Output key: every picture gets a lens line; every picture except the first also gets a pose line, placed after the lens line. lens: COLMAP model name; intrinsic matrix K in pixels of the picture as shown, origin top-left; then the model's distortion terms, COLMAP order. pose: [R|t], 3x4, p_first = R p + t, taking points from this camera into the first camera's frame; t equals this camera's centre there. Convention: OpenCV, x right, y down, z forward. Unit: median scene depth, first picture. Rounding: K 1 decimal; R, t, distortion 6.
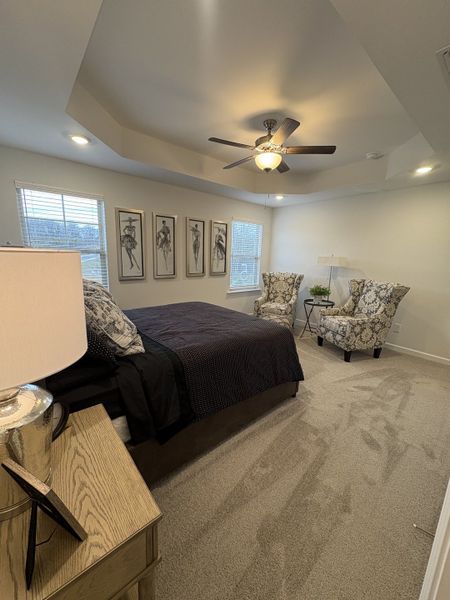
lens RADIAL K [[240.8, 0, 224.1], [0, 240.8, 300.7], [0, 0, 1]] dist [0.007958, 0.000007]
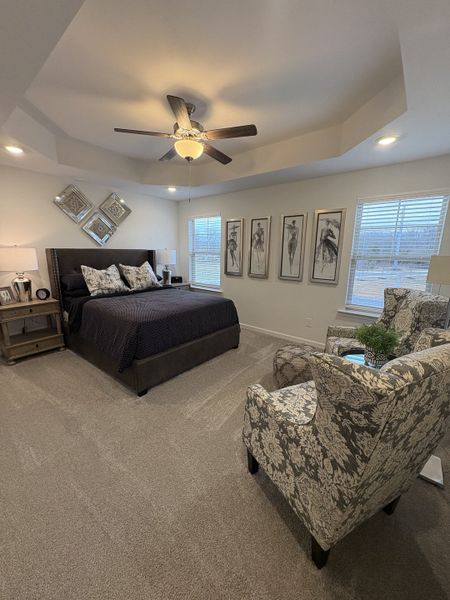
lens RADIAL K [[240.8, 0, 224.1], [0, 240.8, 298.2], [0, 0, 1]] dist [0.007958, 0.000007]
pose [[0.185965, 0.161036, -0.969270, 0.724218], [-0.203198, 0.971455, 0.122414, -0.099377], [0.961316, 0.174189, 0.213379, 0.619290]]
